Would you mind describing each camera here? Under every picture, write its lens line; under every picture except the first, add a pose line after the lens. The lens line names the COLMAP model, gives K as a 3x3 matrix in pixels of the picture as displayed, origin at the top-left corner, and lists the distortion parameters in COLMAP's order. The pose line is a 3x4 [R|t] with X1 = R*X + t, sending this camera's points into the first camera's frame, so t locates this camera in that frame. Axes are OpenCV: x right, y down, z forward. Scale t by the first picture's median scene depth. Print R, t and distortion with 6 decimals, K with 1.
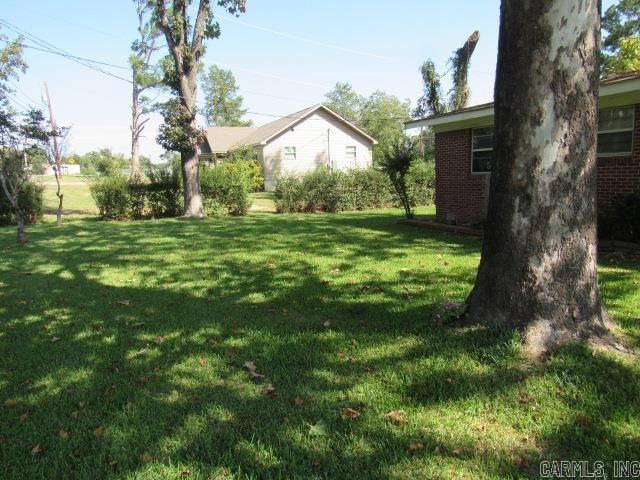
lens RADIAL K [[459.7, 0, 322.7], [0, 459.7, 242.9], [0, 0, 1]] dist [-0.023991, 0.007675]
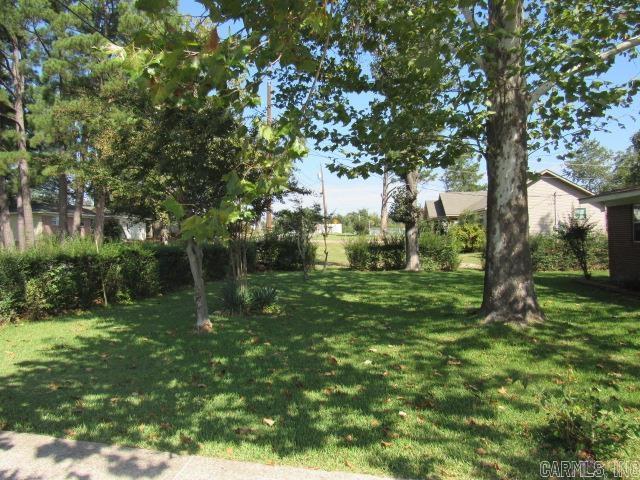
lens RADIAL K [[459.7, 0, 317.0], [0, 459.7, 241.5], [0, 0, 1]] dist [-0.023991, 0.007675]
pose [[0.858887, 0.008452, -0.512095, 0.180277], [-0.072839, 0.991716, -0.105798, 0.023406], [0.506959, 0.128170, 0.852388, -0.321164]]
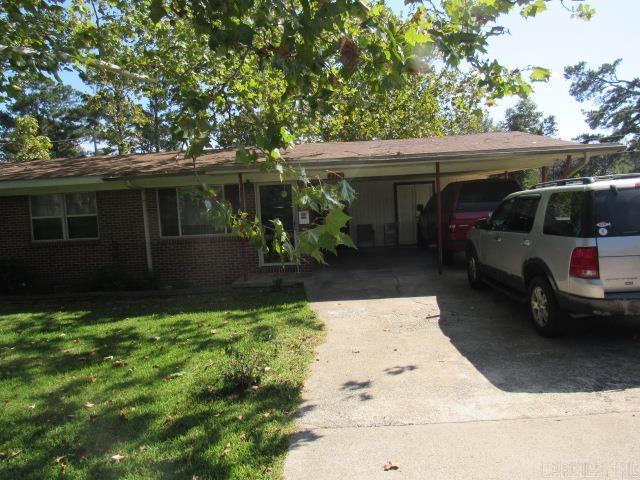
lens RADIAL K [[459.7, 0, 316.1], [0, 459.7, 231.9], [0, 0, 1]] dist [-0.023991, 0.007675]
pose [[0.464278, -0.054860, 0.883989, -0.050191], [0.168163, 0.985385, -0.027168, 0.004344], [-0.869578, 0.161268, 0.466718, -0.264031]]
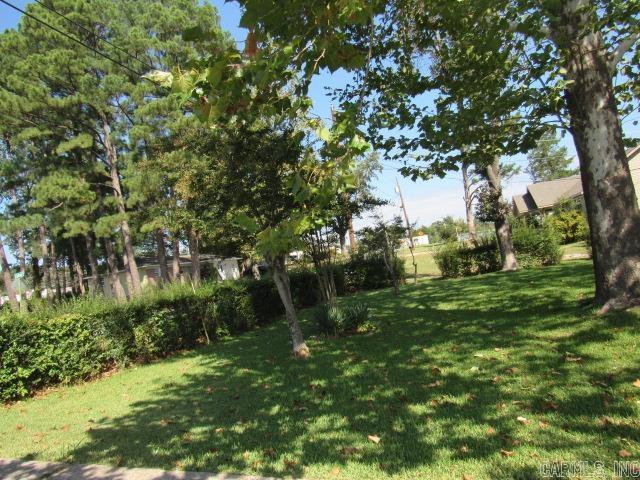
lens RADIAL K [[459.7, 0, 318.2], [0, 459.7, 241.0], [0, 0, 1]] dist [-0.023991, 0.007675]
pose [[0.741381, -0.139611, -0.656401, 0.178292], [0.051894, 0.987119, -0.151340, 0.029387], [0.669075, 0.078138, 0.739076, -0.310916]]
